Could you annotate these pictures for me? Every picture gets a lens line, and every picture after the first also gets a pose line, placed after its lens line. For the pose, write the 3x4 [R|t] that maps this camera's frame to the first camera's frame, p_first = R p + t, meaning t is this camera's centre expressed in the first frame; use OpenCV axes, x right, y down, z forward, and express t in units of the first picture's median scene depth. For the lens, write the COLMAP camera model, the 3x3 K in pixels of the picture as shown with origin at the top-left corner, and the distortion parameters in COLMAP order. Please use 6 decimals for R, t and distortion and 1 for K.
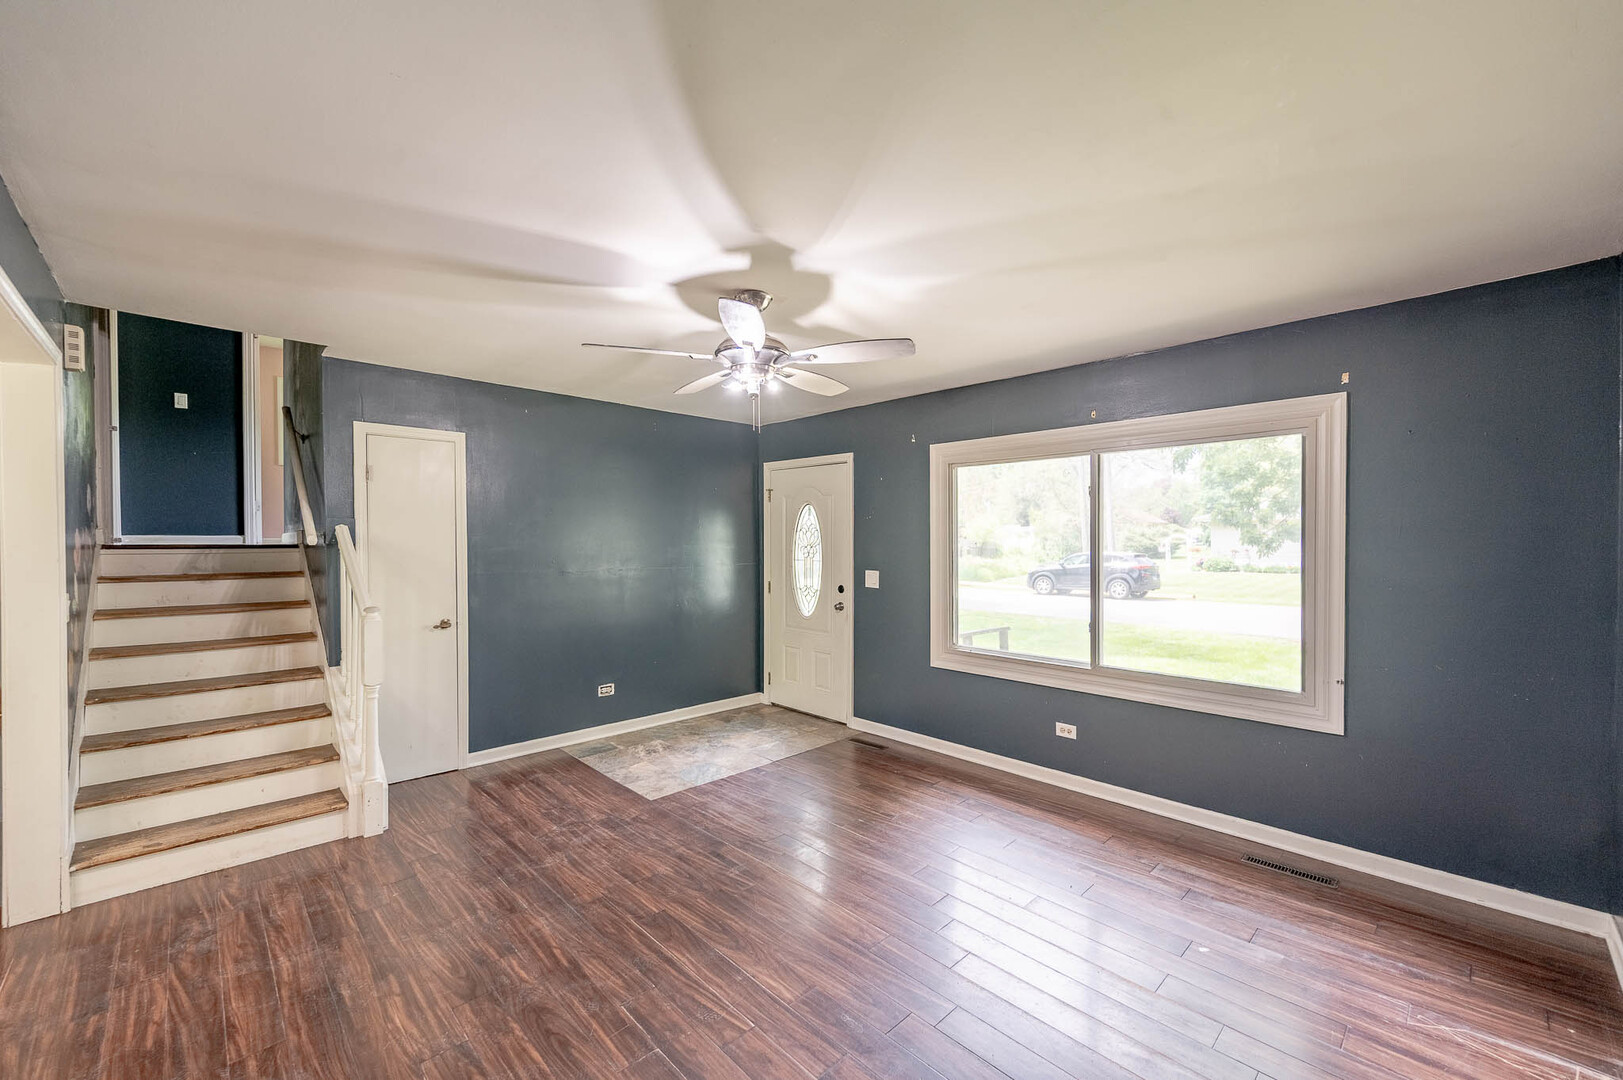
lens RADIAL K [[656.9, 0, 809.6], [0, 656.9, 541.4], [0, 0, 1]] dist [-0.002032, -0.000087]
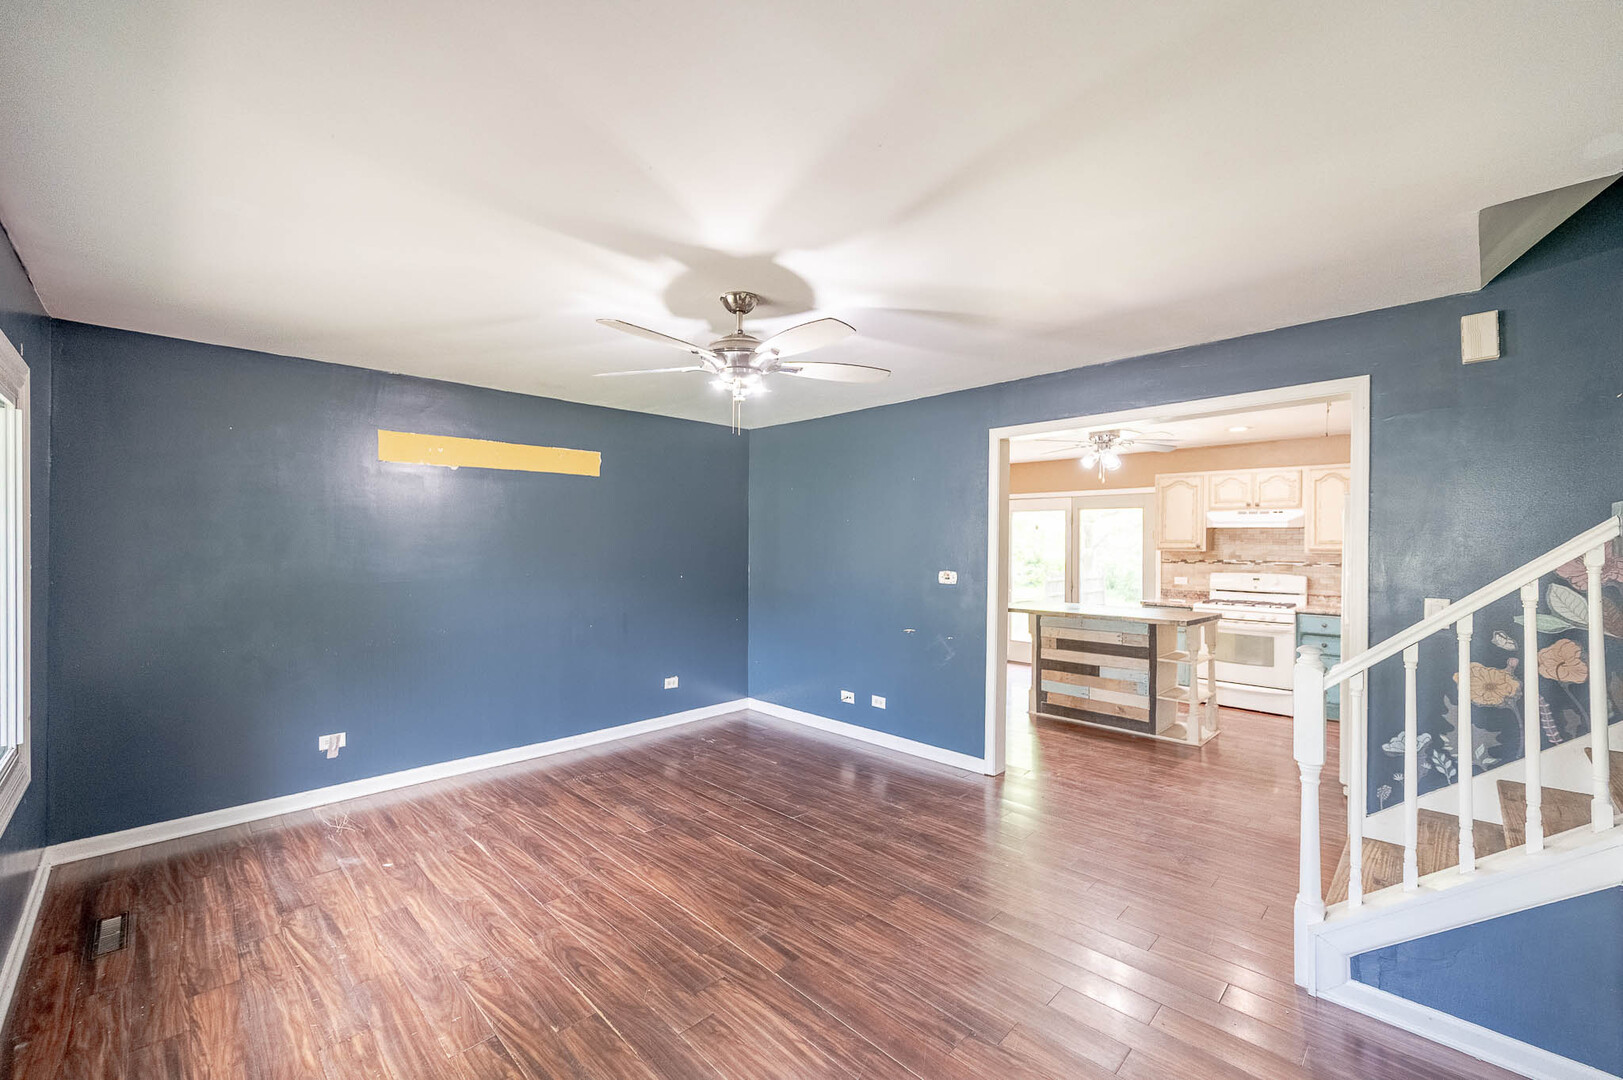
lens RADIAL K [[656.9, 0, 816.5], [0, 656.9, 533.1], [0, 0, 1]] dist [-0.002032, -0.000087]
pose [[-0.999611, 0.001267, -0.027867, -0.199246], [0.001186, 0.999995, 0.002912, -0.026683], [0.027871, 0.002877, -0.999607, 2.289497]]
